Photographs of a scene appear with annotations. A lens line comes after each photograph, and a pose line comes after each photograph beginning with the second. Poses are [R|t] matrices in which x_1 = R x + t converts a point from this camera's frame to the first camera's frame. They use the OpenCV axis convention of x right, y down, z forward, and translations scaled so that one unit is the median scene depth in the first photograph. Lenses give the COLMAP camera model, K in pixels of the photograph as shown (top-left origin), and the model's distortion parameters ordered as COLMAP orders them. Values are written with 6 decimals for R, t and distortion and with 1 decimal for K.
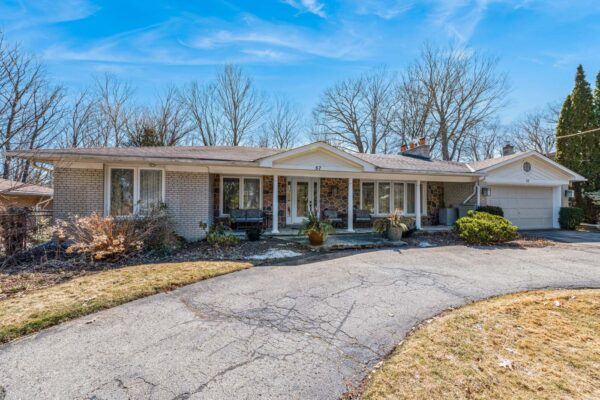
lens RADIAL K [[242.6, 0, 302.8], [0, 242.6, 199.4], [0, 0, 1]] dist [-0.009052, 0.000257]
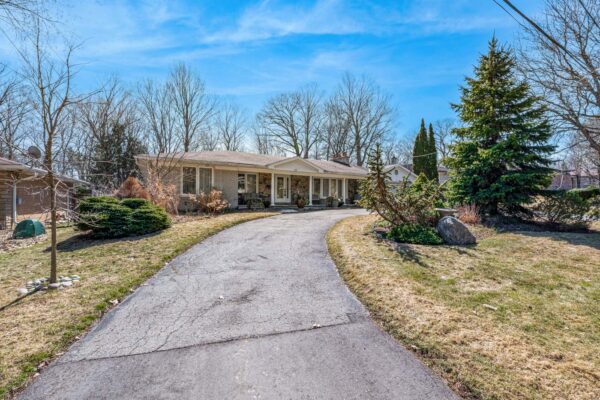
lens RADIAL K [[242.6, 0, 302.8], [0, 242.6, 199.4], [0, 0, 1]] dist [-0.009052, 0.000257]
pose [[0.954057, 0.000802, 0.299625, -0.292228], [-0.007157, 0.999772, 0.020116, 0.037307], [-0.299541, -0.021336, 0.953845, -0.519524]]
